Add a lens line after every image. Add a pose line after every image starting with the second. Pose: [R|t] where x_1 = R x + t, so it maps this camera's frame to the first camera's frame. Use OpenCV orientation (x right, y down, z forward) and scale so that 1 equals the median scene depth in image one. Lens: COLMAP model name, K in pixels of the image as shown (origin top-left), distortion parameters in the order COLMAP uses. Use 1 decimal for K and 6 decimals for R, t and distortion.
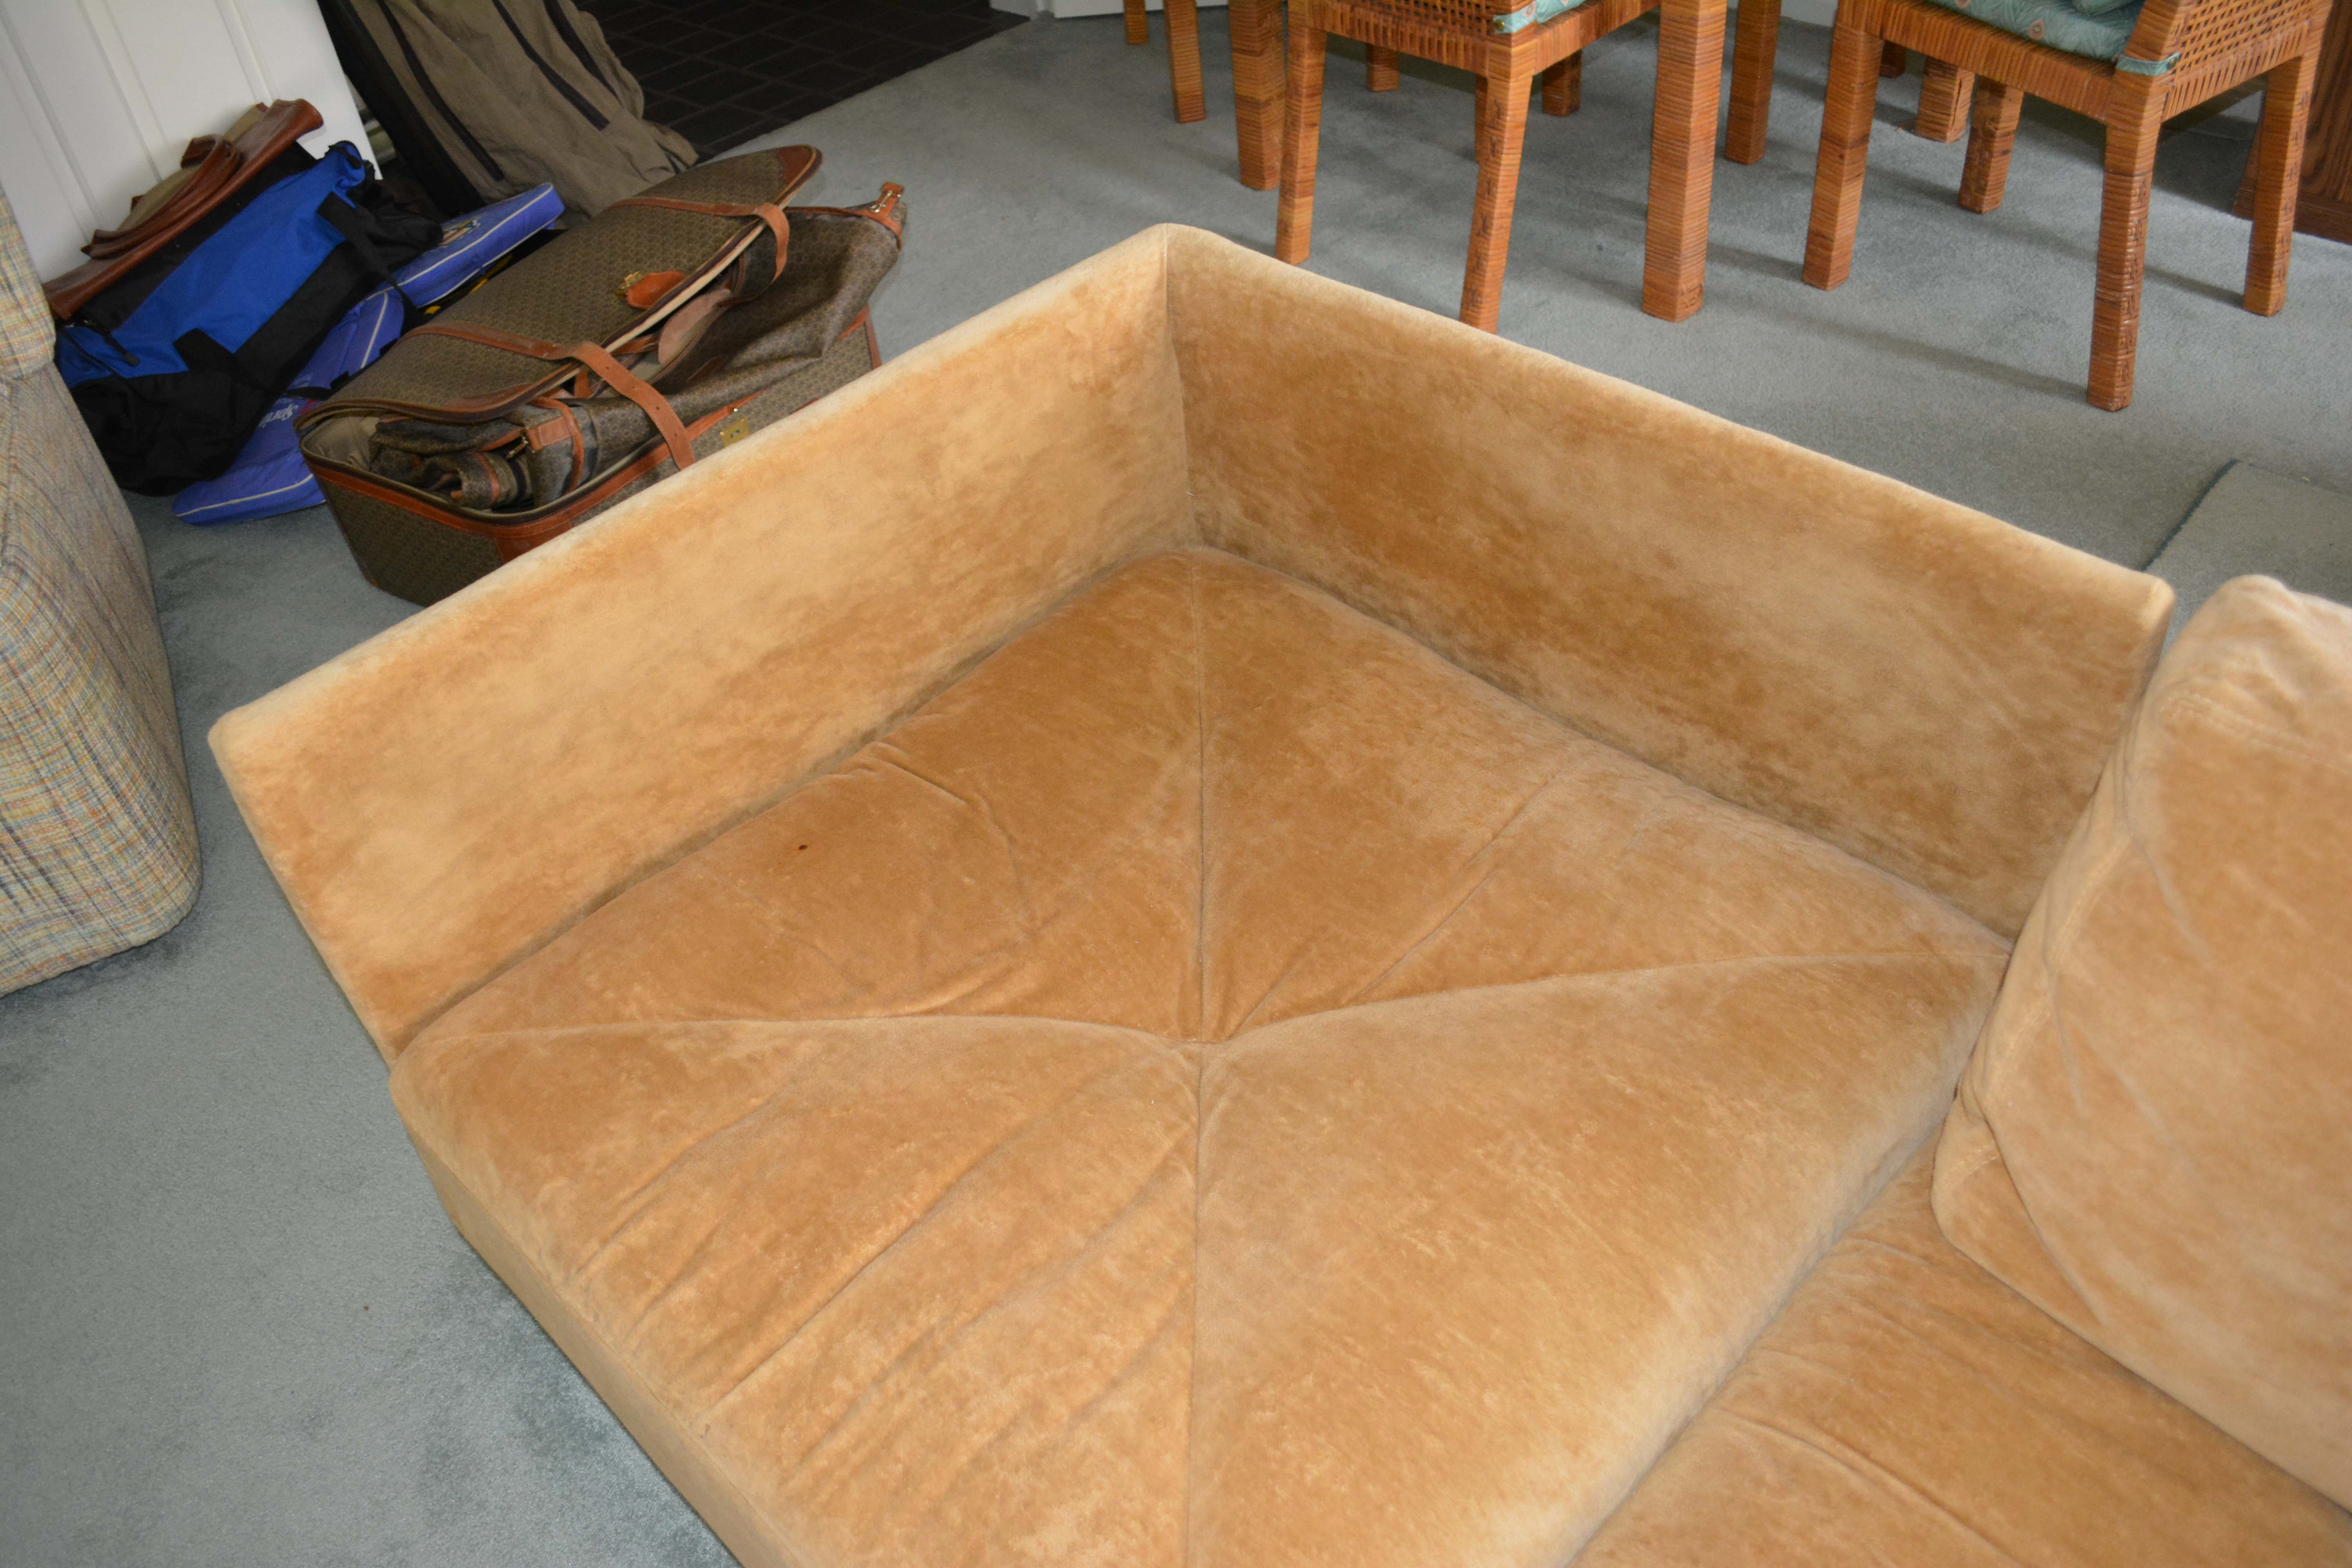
lens RADIAL K [[1839.4, 0, 1182.1], [0, 1839.4, 820.0], [0, 0, 1]] dist [-0.090833, 0.022071]
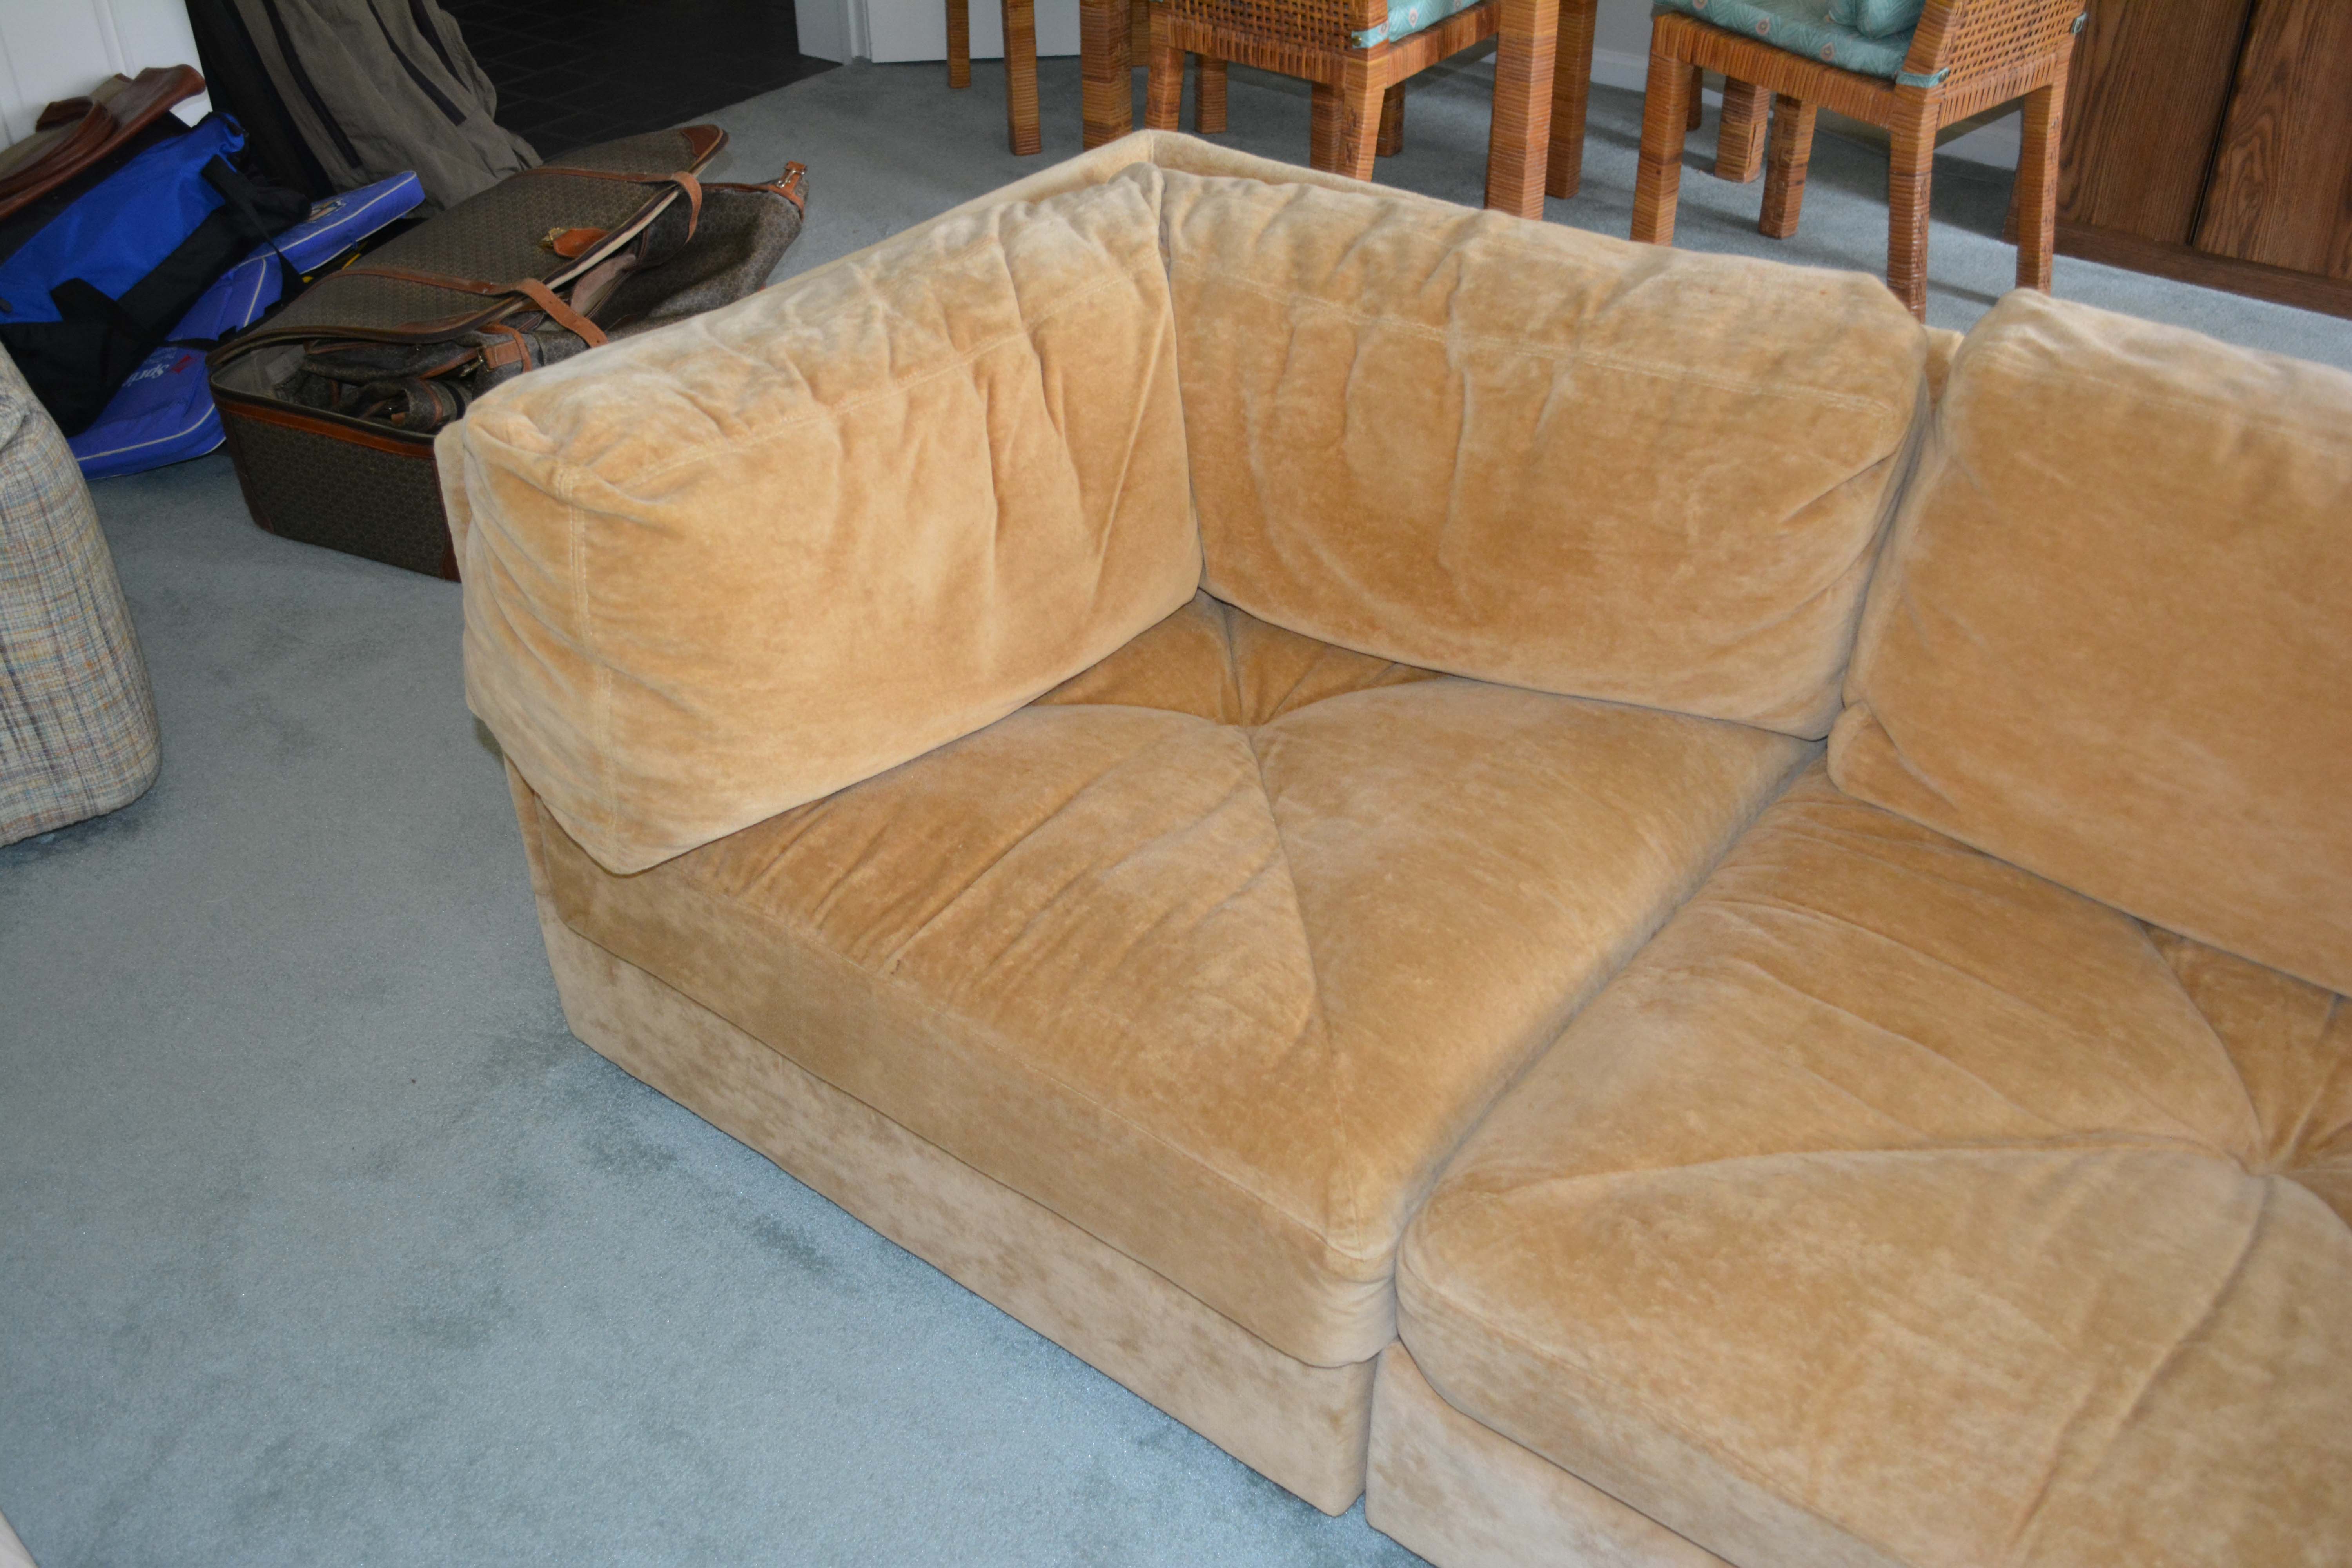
lens RADIAL K [[2101.2, 0, 1197.1], [0, 2101.2, 804.4], [0, 0, 1]] dist [-0.076472, 0.012173]
pose [[0.989035, -0.007179, 0.147505, -0.125823], [0.023713, 0.993578, -0.110640, 0.181747], [-0.145764, 0.112924, 0.982854, -0.204041]]
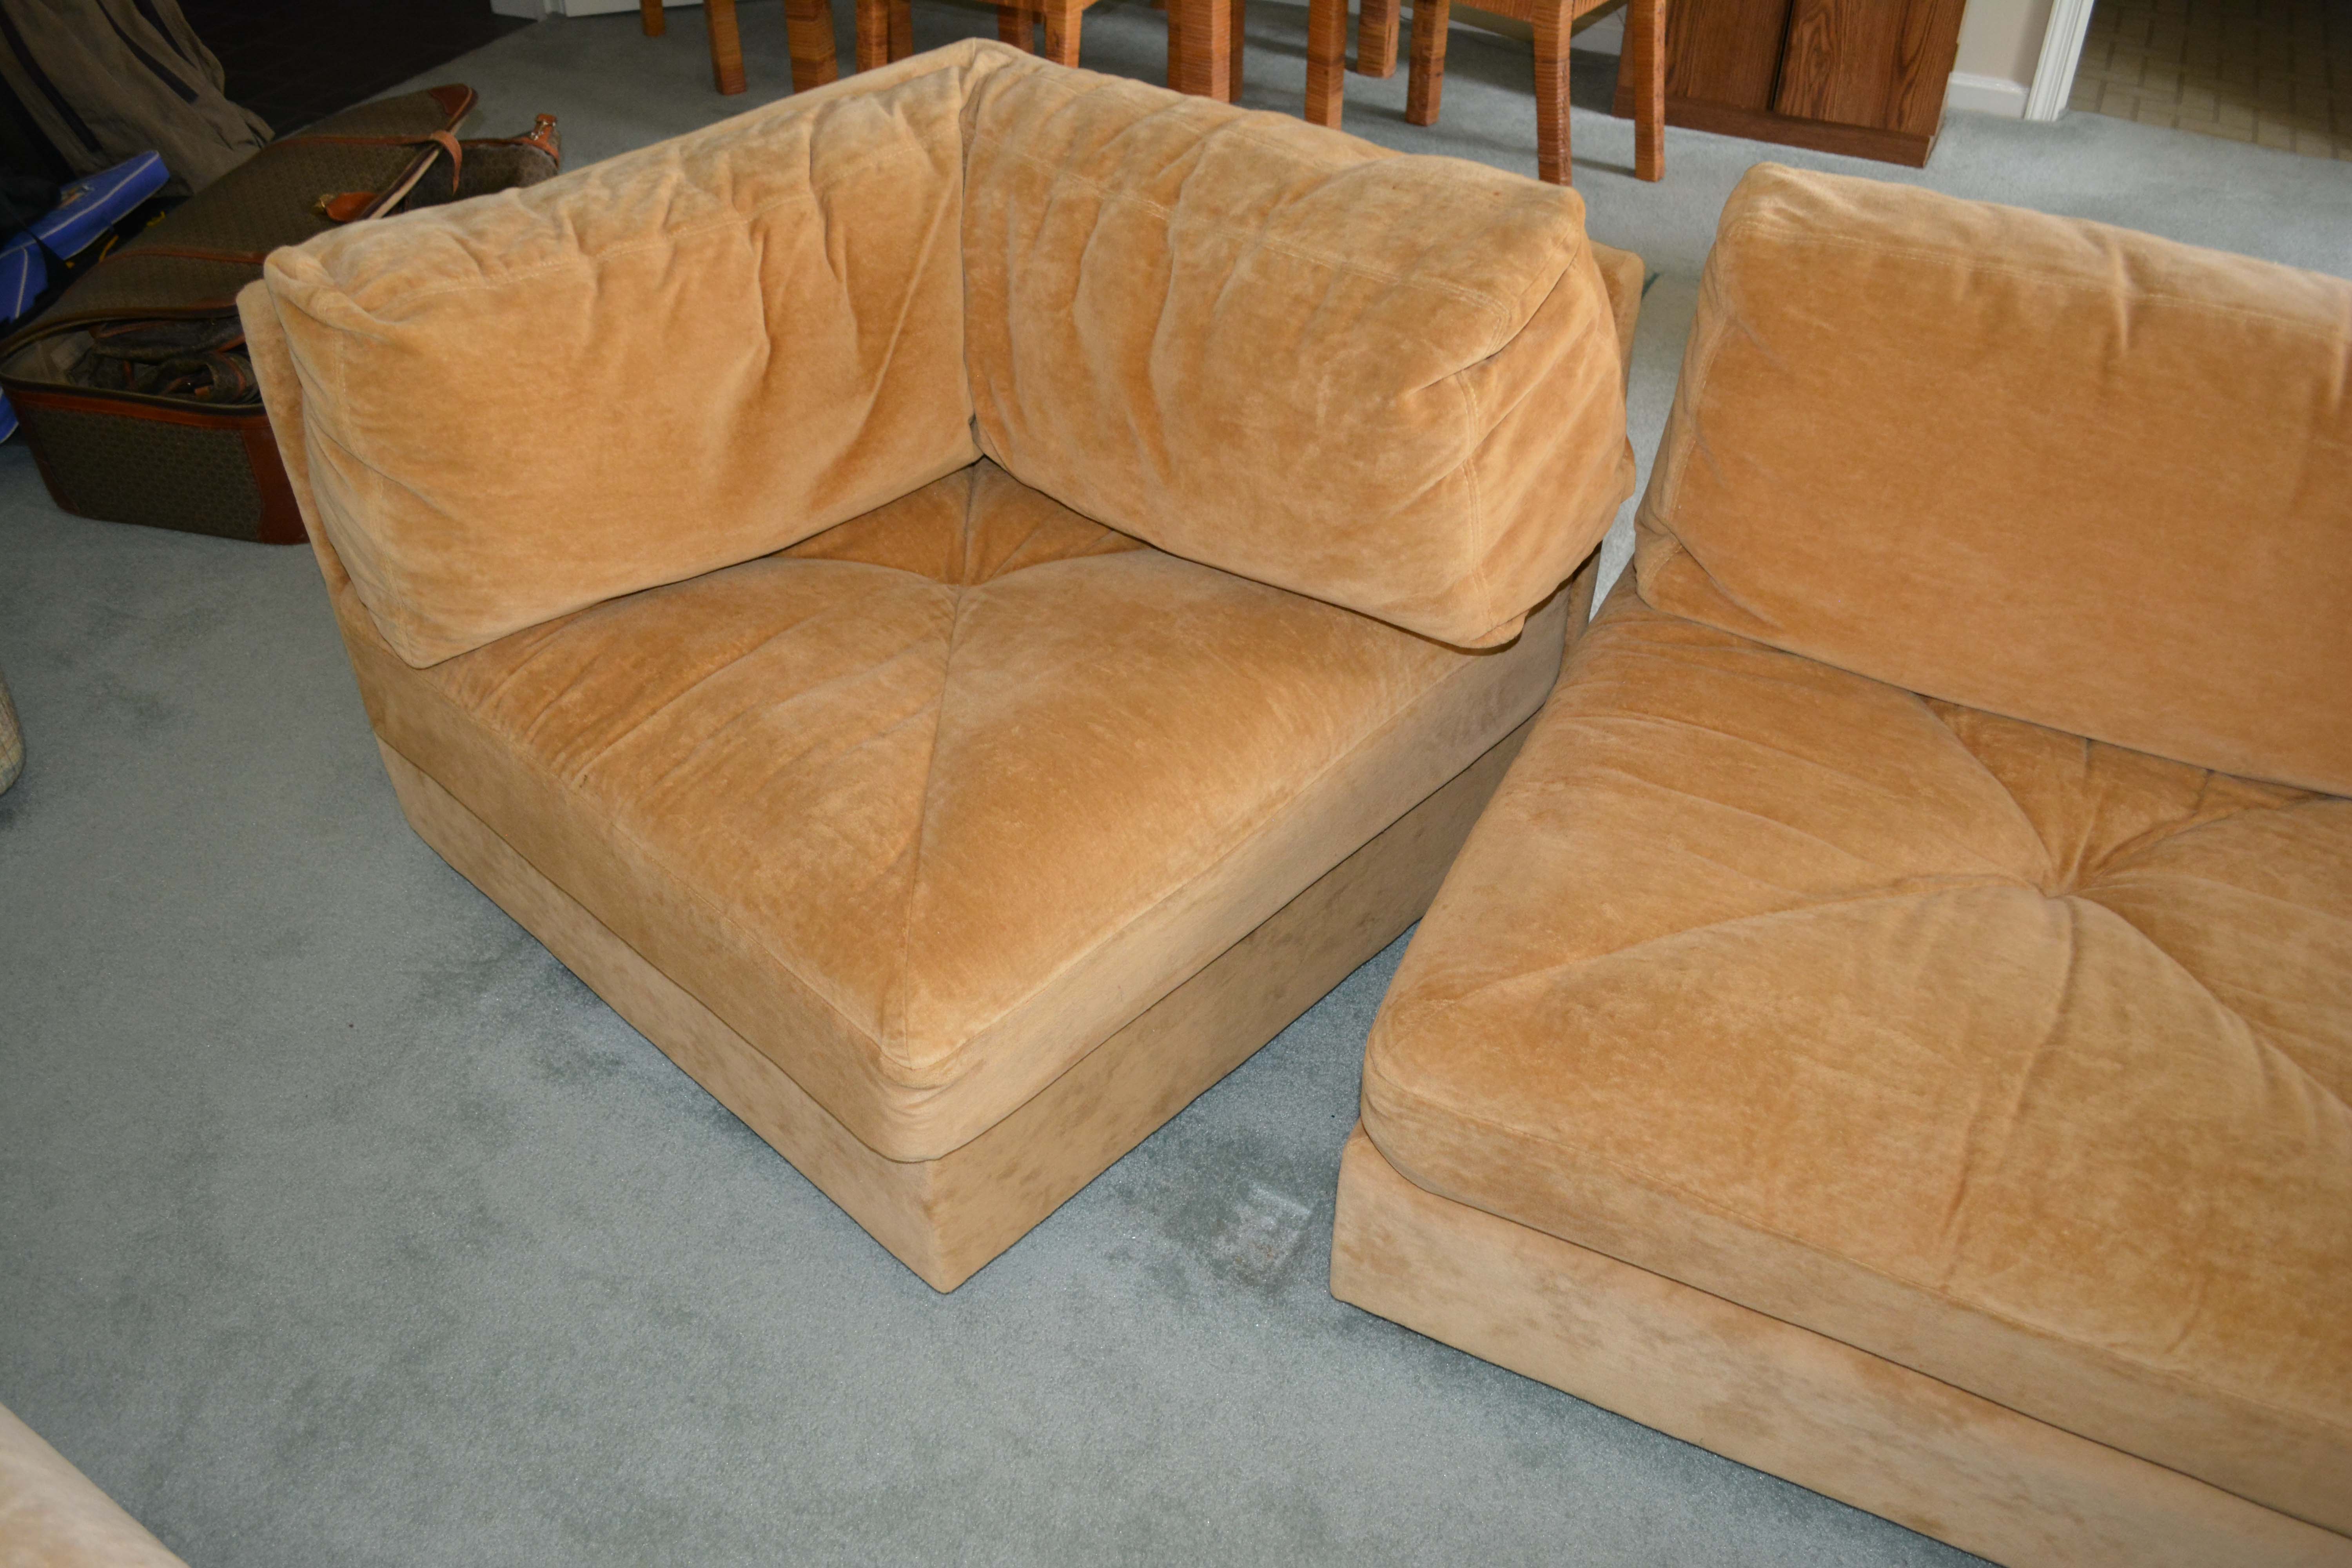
lens RADIAL K [[1839.4, 0, 1195.0], [0, 1839.4, 797.9], [0, 0, 1]] dist [-0.090833, 0.022071]
pose [[0.943713, -0.134626, 0.302129, -0.197778], [0.147228, 0.988916, -0.019220, 0.164393], [-0.296193, 0.062620, 0.953073, -0.162070]]
